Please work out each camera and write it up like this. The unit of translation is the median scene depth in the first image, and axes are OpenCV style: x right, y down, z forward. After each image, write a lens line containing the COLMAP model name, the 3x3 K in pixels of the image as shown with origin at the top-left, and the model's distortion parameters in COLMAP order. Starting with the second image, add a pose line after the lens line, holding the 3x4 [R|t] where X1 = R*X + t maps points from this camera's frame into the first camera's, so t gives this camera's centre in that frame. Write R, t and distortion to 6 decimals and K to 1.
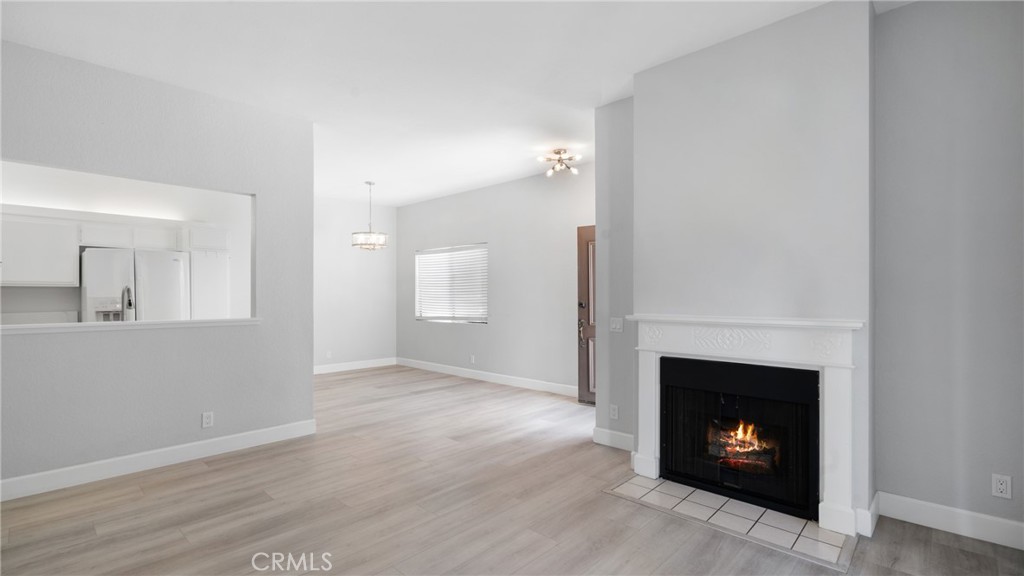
lens RADIAL K [[457.5, 0, 501.2], [0, 457.5, 300.0], [0, 0, 1]] dist [-0.006509, 0.002182]
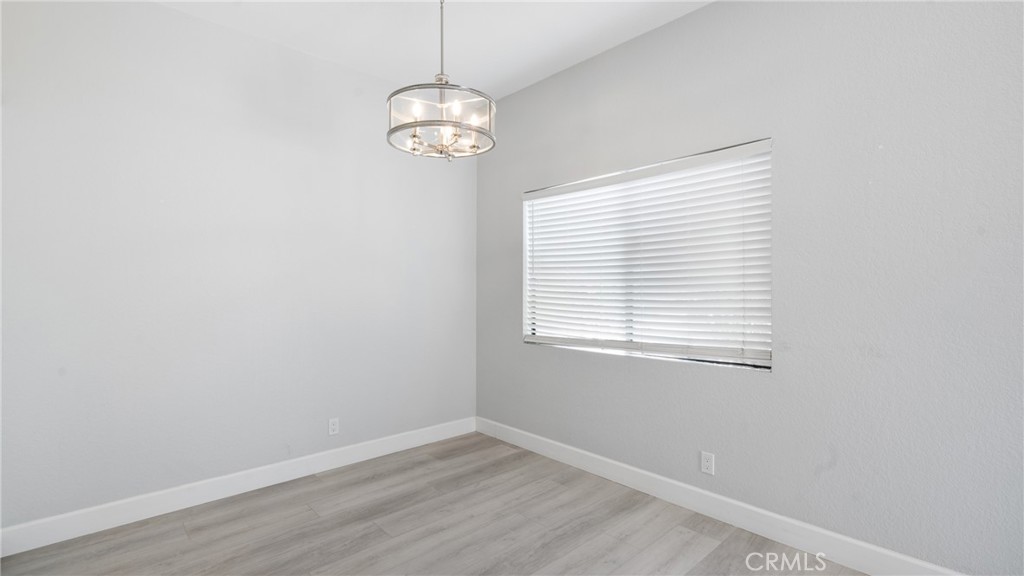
lens RADIAL K [[457.5, 0, 507.9], [0, 457.5, 287.0], [0, 0, 1]] dist [-0.006509, 0.002182]
pose [[0.998550, -0.000707, -0.053823, -0.188010], [-0.000090, 0.999890, -0.014812, -0.005896], [0.053828, 0.014795, 0.998441, 0.572257]]
